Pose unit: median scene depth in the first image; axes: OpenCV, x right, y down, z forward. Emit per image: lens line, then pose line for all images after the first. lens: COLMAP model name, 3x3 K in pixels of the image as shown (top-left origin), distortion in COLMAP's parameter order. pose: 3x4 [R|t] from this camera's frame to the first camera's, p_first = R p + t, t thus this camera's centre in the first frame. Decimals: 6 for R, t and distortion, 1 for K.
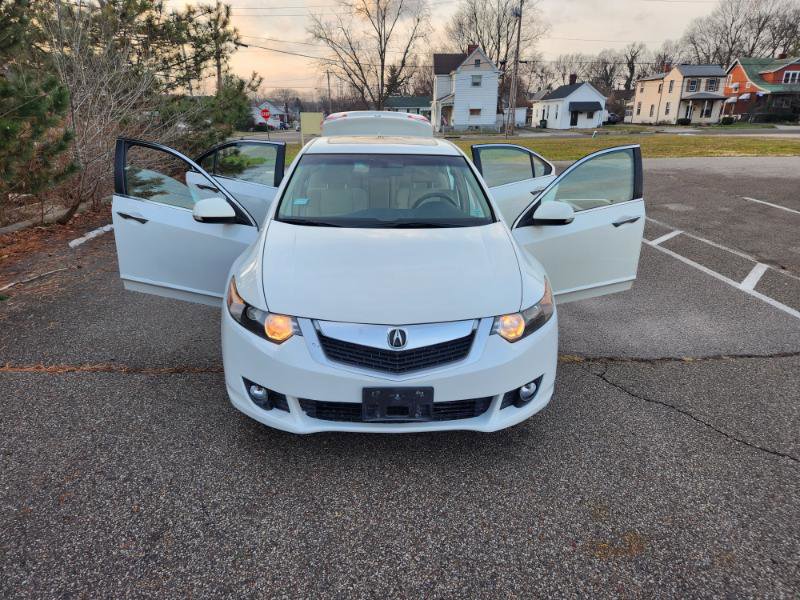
lens RADIAL K [[533.1, 0, 393.9], [0, 533.1, 303.5], [0, 0, 1]] dist [0.069046, -0.058711]
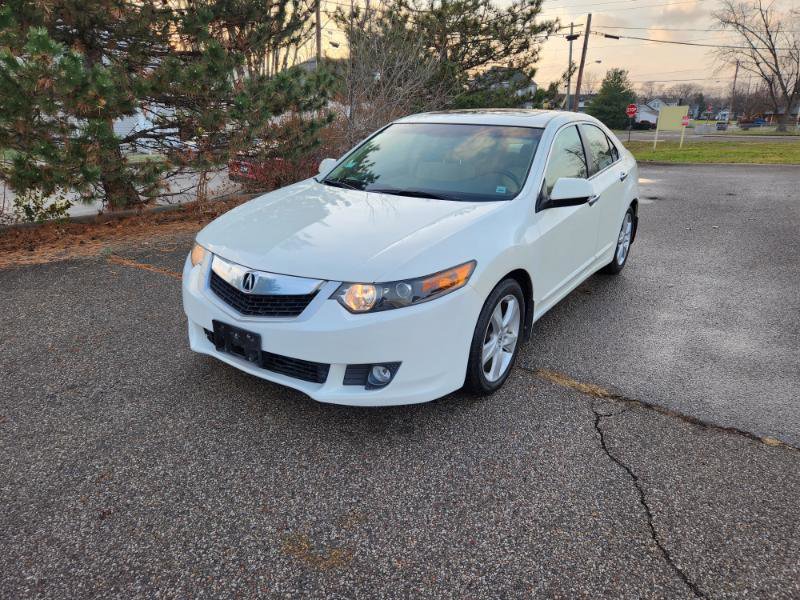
lens RADIAL K [[533.1, 0, 403.5], [0, 533.1, 302.1], [0, 0, 1]] dist [0.069046, -0.058711]
pose [[0.799954, 0.202113, -0.564999, 0.404193], [-0.202558, 0.977255, 0.062795, -0.010387], [0.564839, 0.064212, 0.822699, 0.151599]]
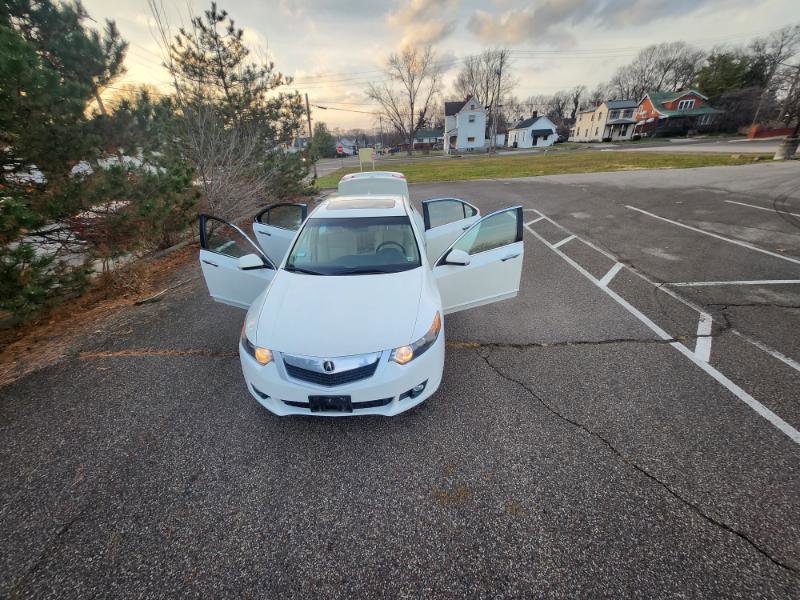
lens RADIAL K [[314.8, 0, 396.4], [0, 314.8, 296.0], [0, 0, 1]] dist [-0.000553, 0.000776]
pose [[0.995925, -0.008383, -0.089791, 0.145455], [0.018995, 0.992832, 0.117997, -0.124252], [0.088159, -0.119222, 0.988946, 0.040988]]
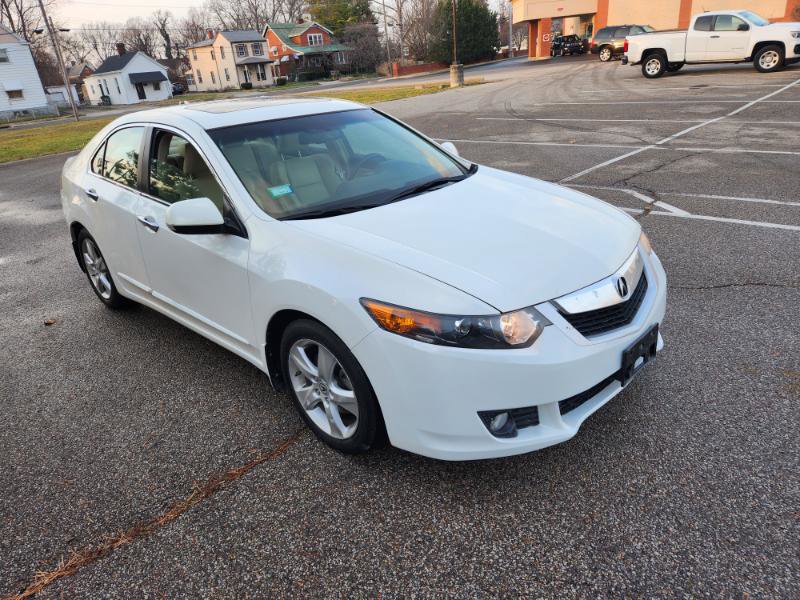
lens RADIAL K [[533.1, 0, 401.6], [0, 533.1, 302.8], [0, 0, 1]] dist [0.069046, -0.058711]
pose [[0.722644, -0.336181, 0.603960, -0.391810], [0.308225, 0.938804, 0.153770, -0.078048], [-0.618695, 0.075034, 0.782040, 0.250653]]
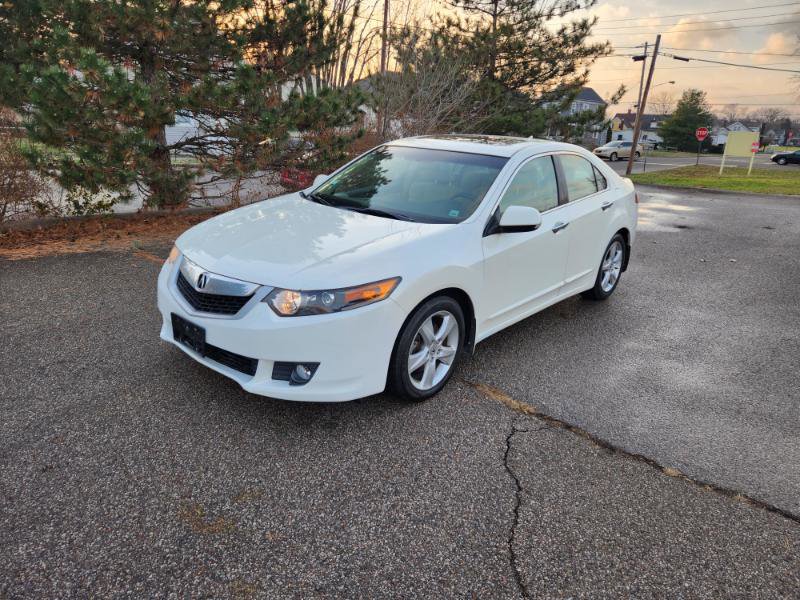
lens RADIAL K [[533.1, 0, 402.0], [0, 533.1, 295.7], [0, 0, 1]] dist [0.069046, -0.058711]
pose [[0.719683, 0.241151, -0.651078, 0.530962], [-0.269290, 0.961288, 0.058383, -0.044461], [0.639953, 0.133312, 0.756762, 0.185770]]
